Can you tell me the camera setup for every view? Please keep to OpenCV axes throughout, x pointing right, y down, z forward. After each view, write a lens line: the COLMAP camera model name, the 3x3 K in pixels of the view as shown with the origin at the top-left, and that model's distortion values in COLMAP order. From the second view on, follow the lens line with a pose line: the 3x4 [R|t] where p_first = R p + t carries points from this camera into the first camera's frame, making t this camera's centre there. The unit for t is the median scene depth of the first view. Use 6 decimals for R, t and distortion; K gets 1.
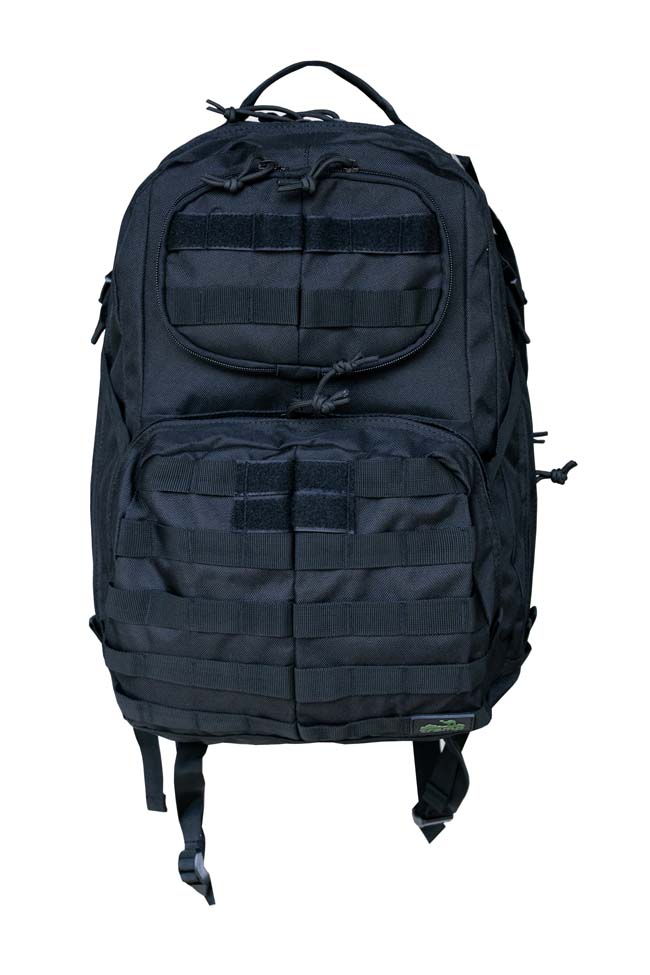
lens RADIAL K [[1168.1, 0, 325.0], [0, 1168.1, 487.5], [0, 0, 1]] dist [0.009488, 0.010731]
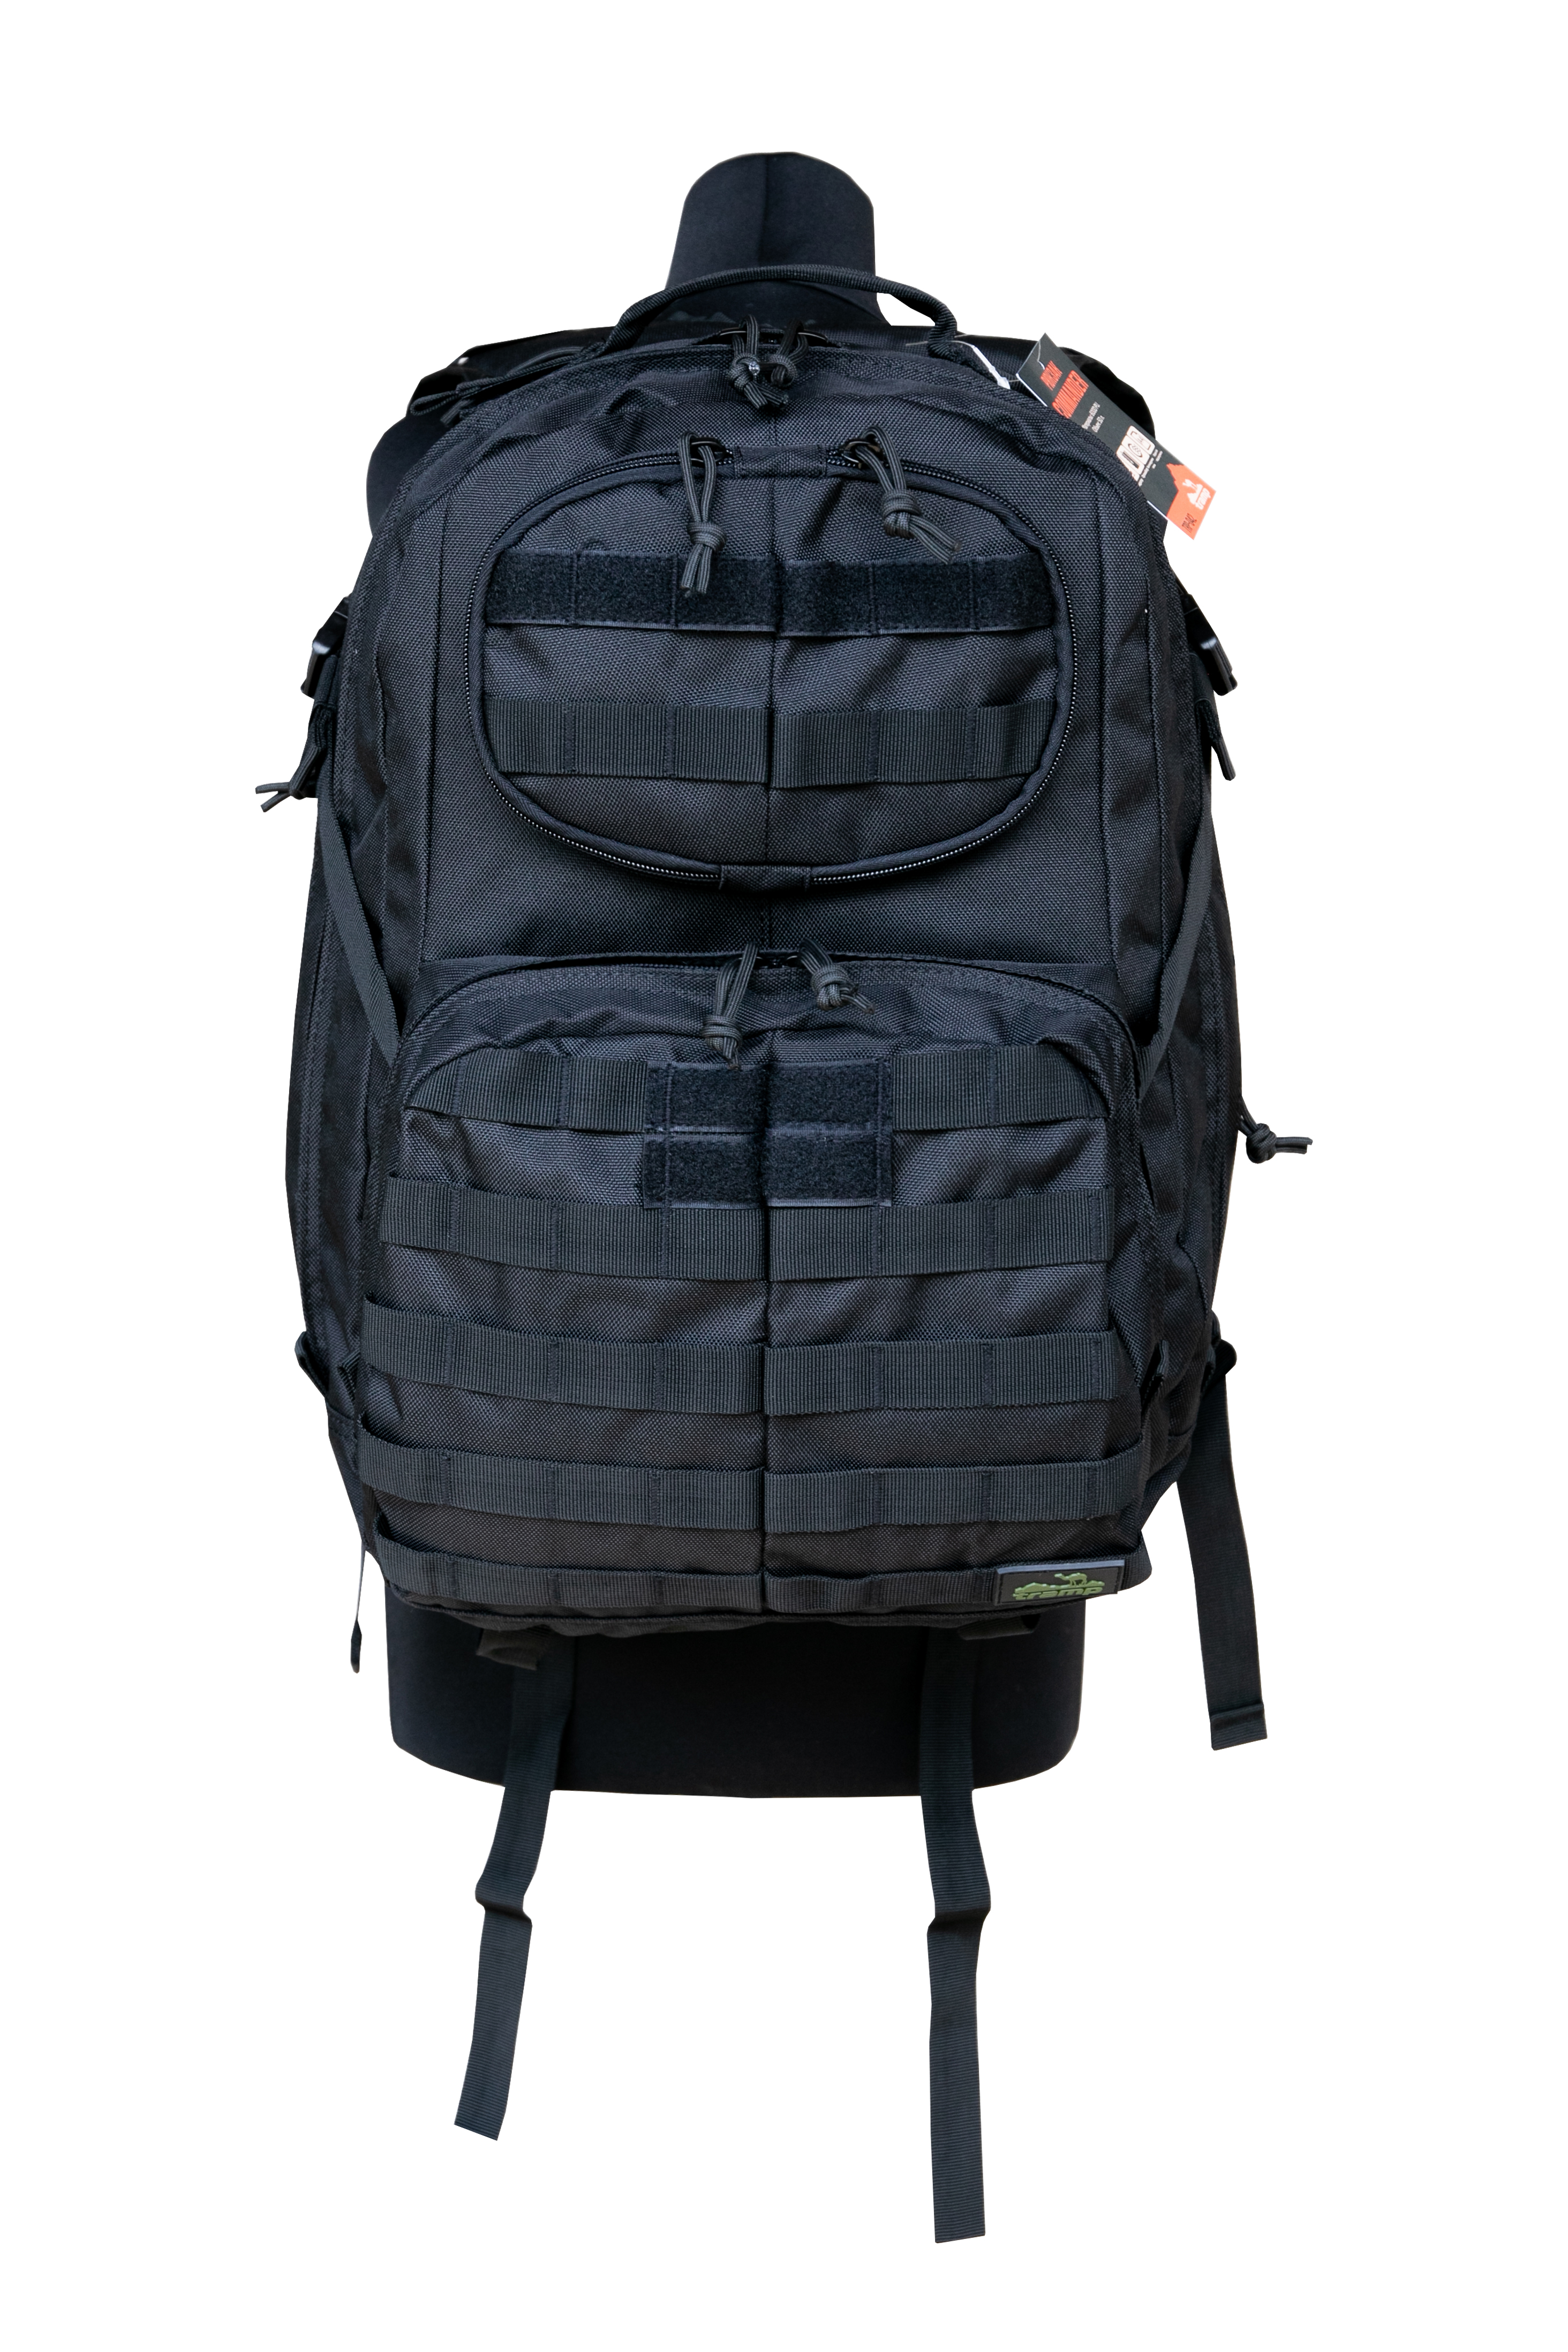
lens RADIAL K [[3620.5, 0, 784.0], [0, 3620.5, 1176.0], [0, 0, 1]] dist [-0.011601, -0.008567]
pose [[0.997468, -0.017907, 0.068821, -0.122403], [0.013255, 0.997634, 0.067465, -0.075823], [-0.069867, -0.066382, 0.995345, -0.520675]]
